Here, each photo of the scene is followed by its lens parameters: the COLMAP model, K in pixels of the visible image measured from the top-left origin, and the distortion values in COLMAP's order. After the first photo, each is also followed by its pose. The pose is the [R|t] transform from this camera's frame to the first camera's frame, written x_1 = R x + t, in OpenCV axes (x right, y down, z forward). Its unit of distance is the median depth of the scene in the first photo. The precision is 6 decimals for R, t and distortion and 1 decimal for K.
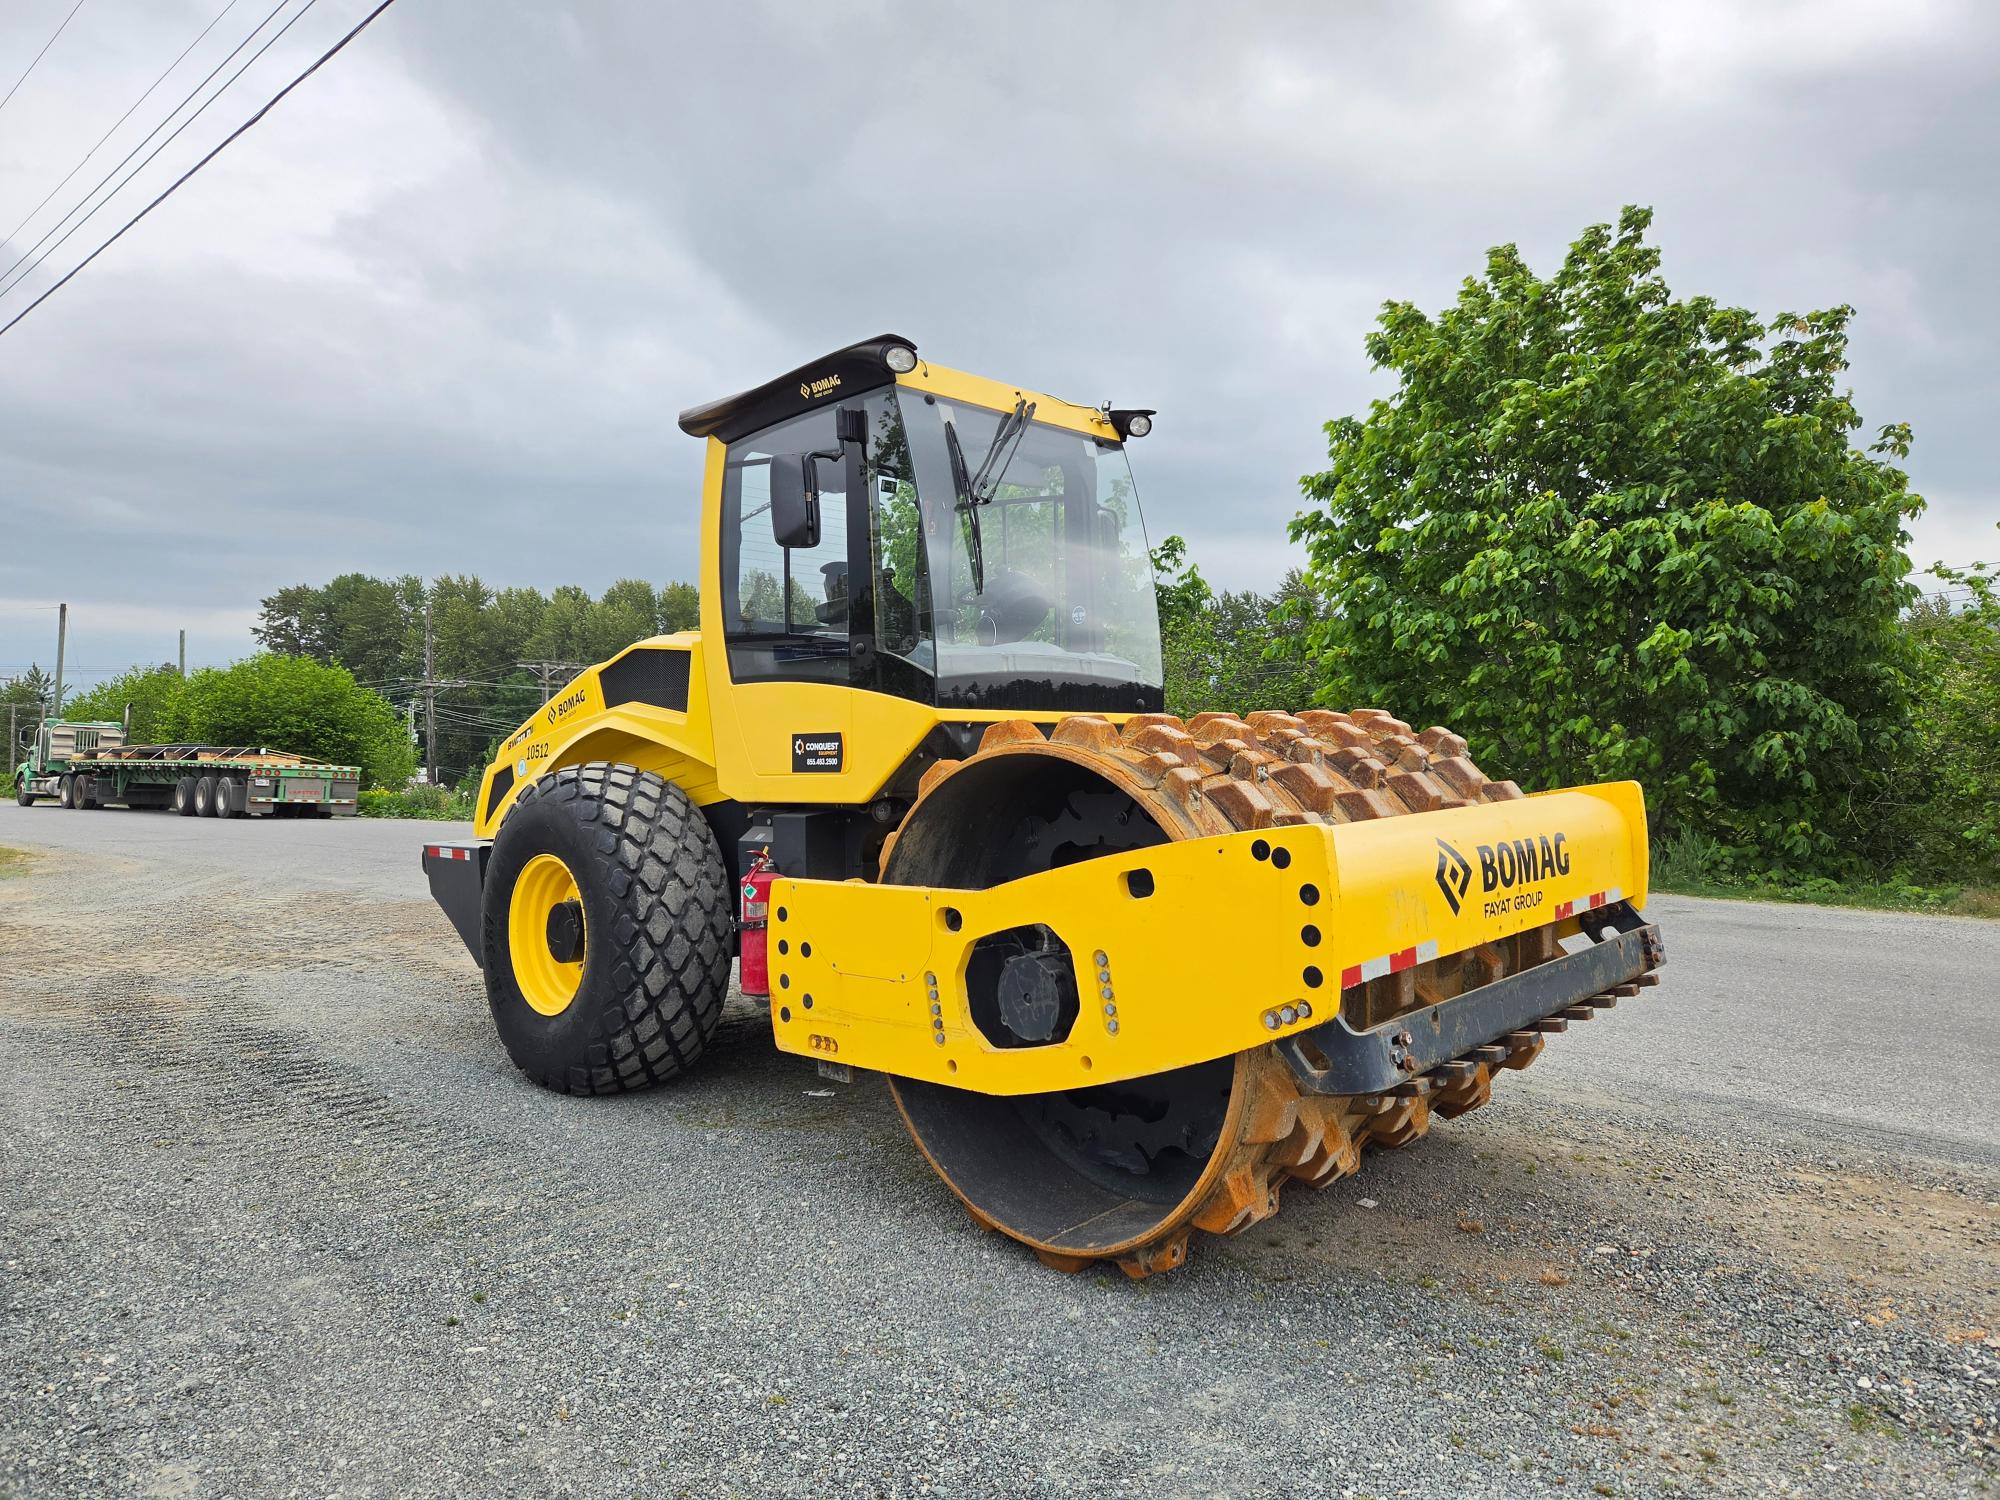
lens RADIAL K [[1335.3, 0, 990.9], [0, 1335.3, 741.6], [0, 0, 1]] dist [0.080385, -0.072399]
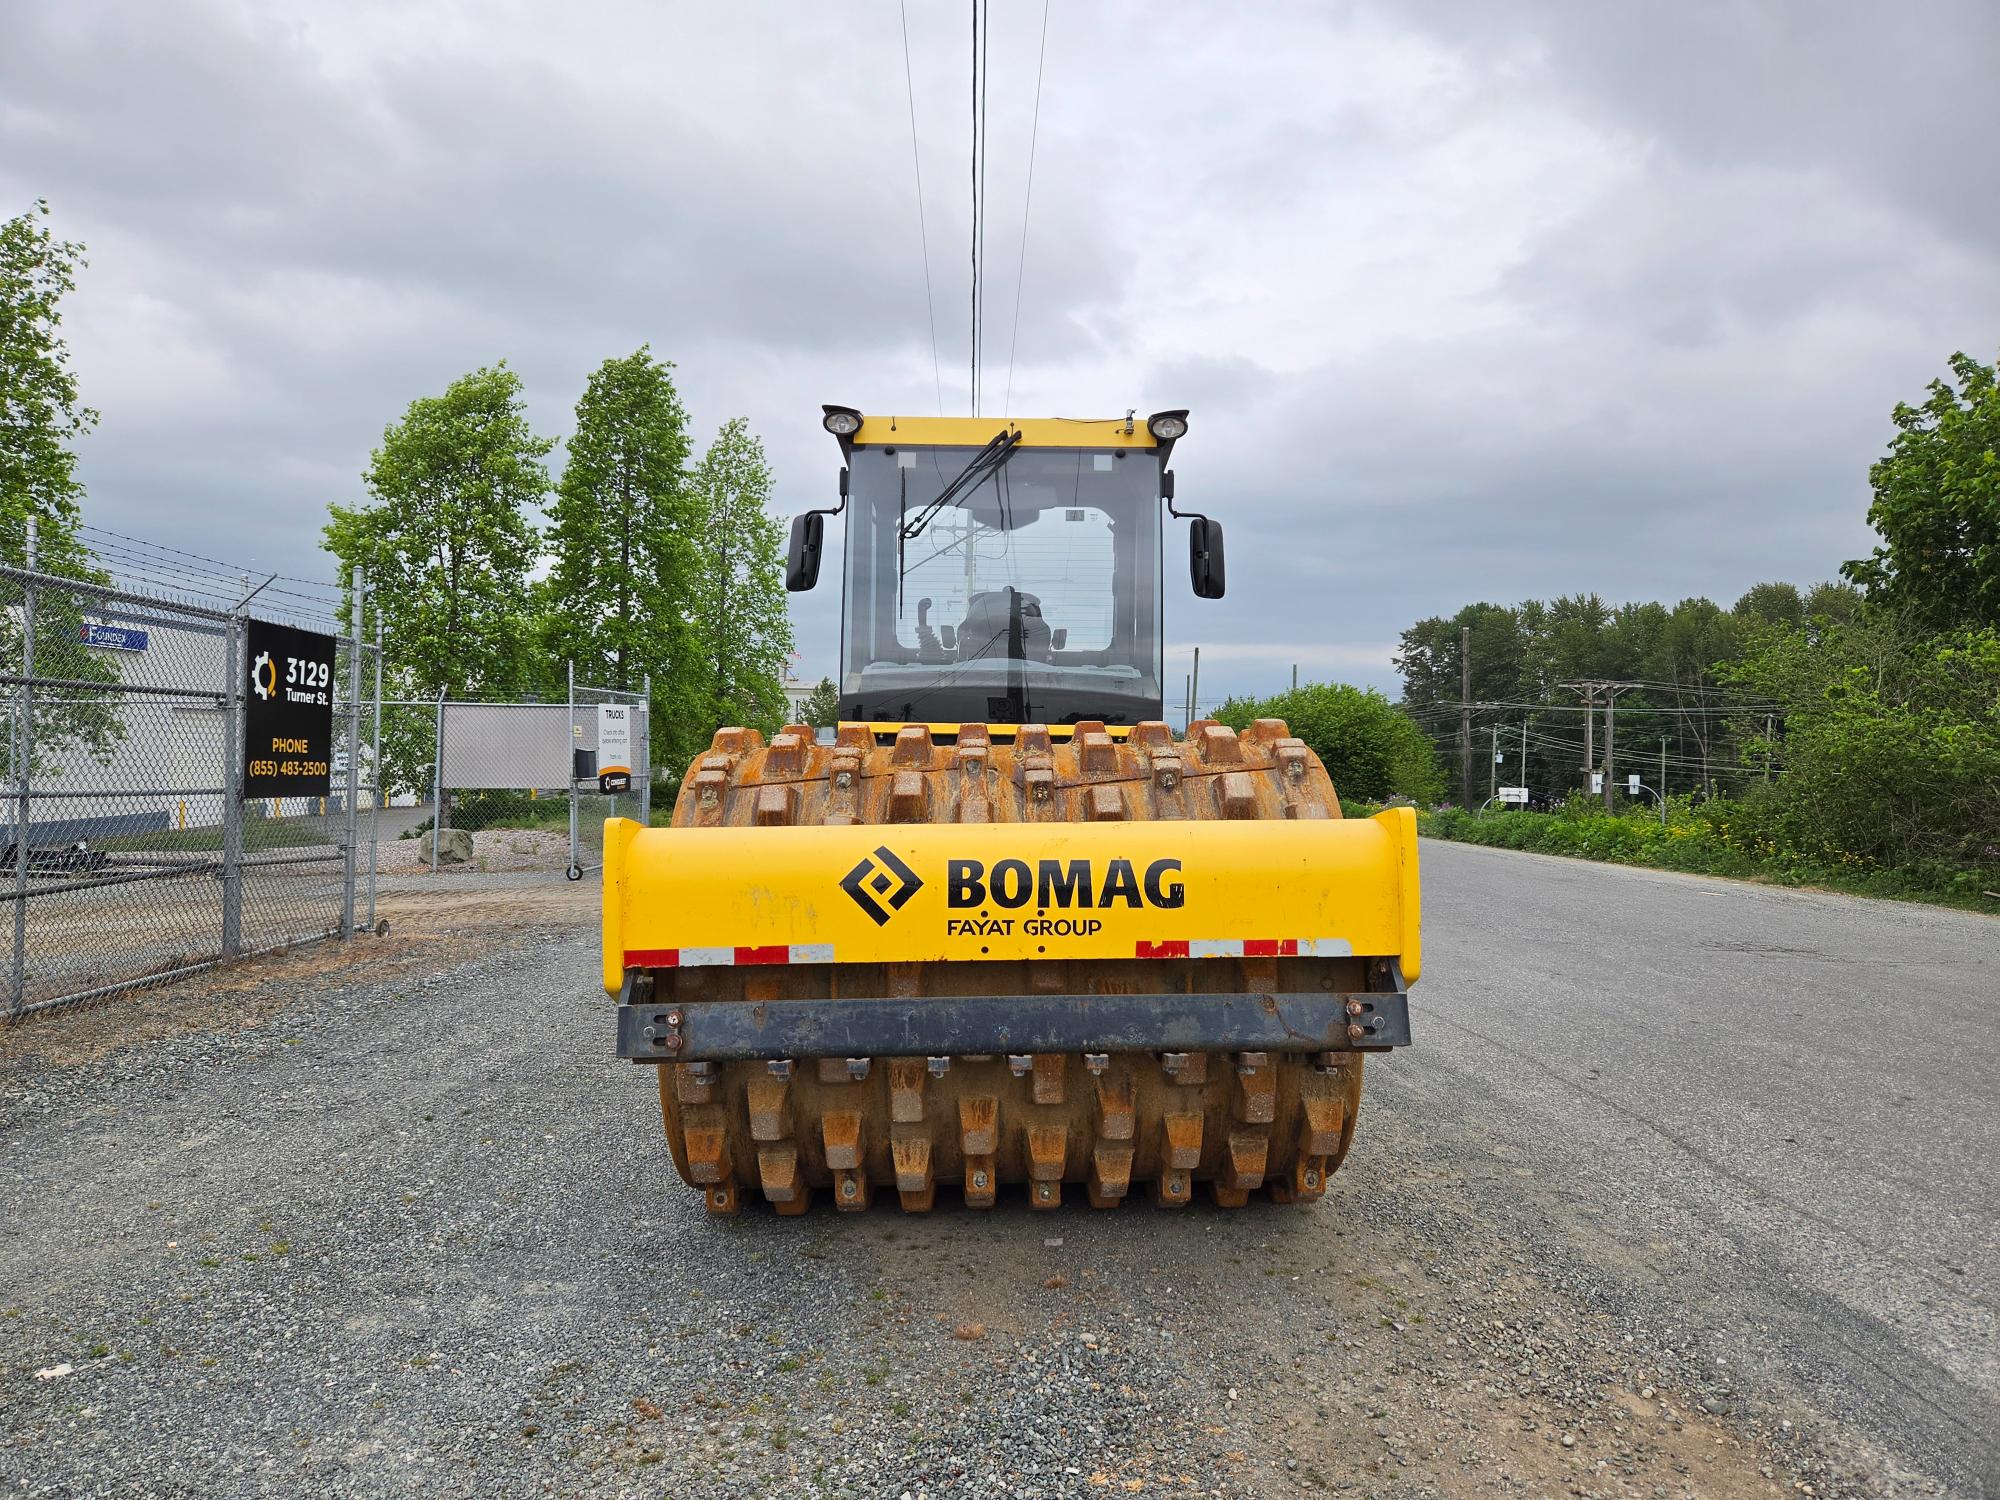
lens RADIAL K [[1338.3, 0, 1005.0], [0, 1338.3, 727.9], [0, 0, 1]] dist [-0.002383, -0.001787]
pose [[0.690659, -0.007416, -0.723143, 0.033661], [-0.011296, 0.999715, -0.021041, 0.000134], [0.723092, 0.022701, 0.690378, 0.011756]]
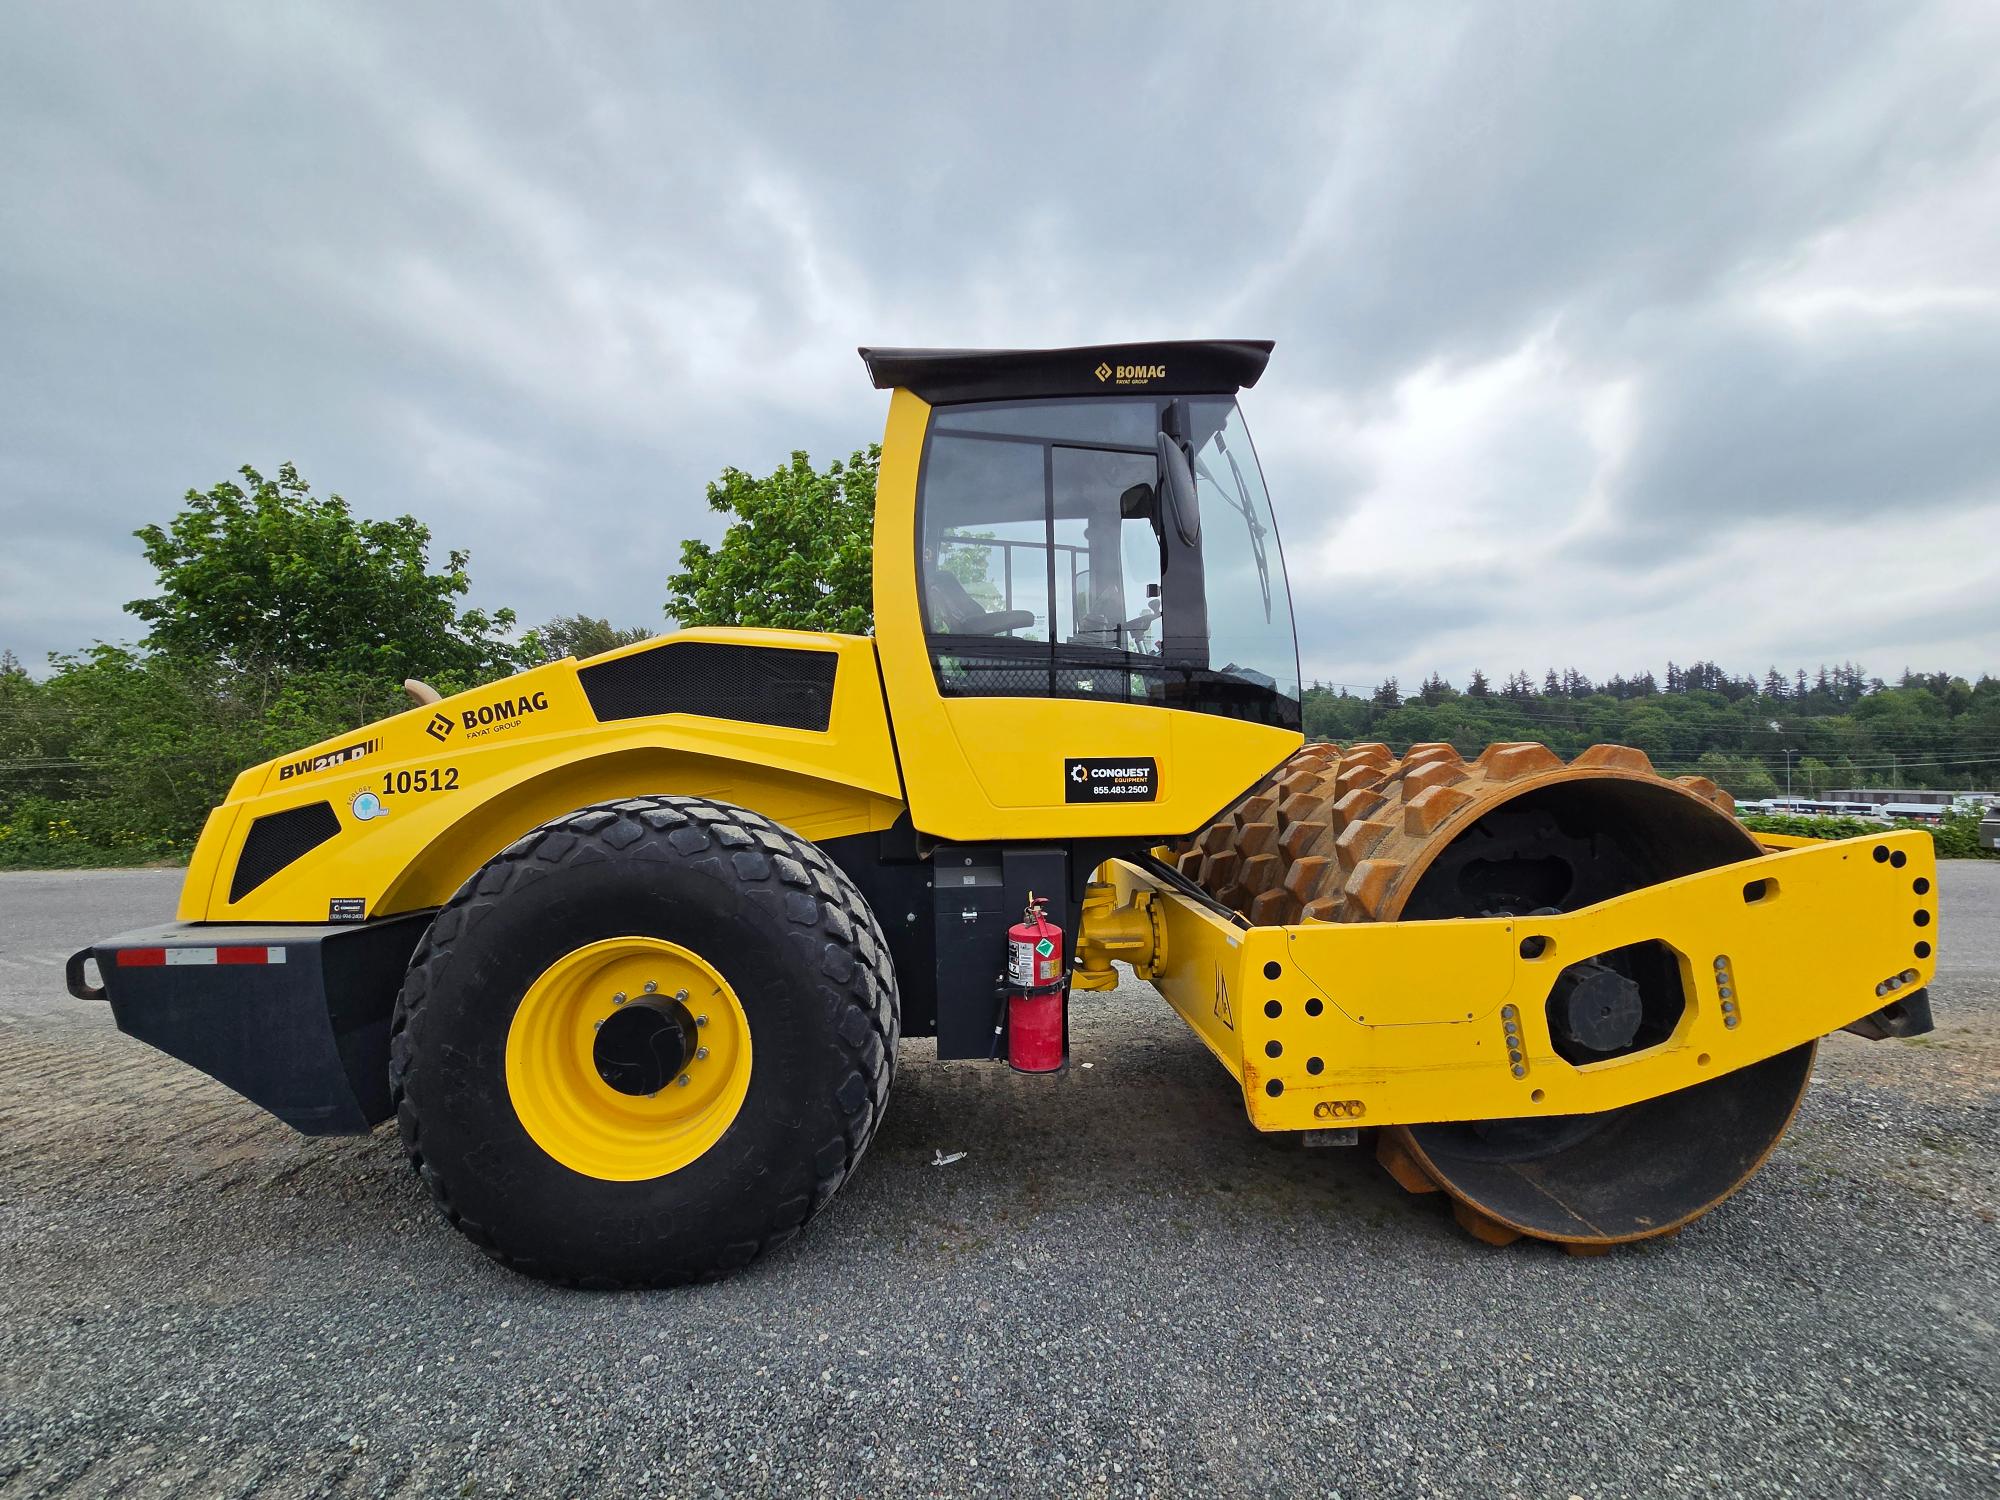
lens RADIAL K [[814.2, 0, 1003.9], [0, 814.2, 757.7], [0, 0, 1]] dist [0.007385, -0.000113]
pose [[0.681194, 0.005503, 0.732082, -0.584343], [0.001531, 0.999959, -0.008941, -0.001722], [-0.732101, 0.007212, 0.681158, 0.692674]]
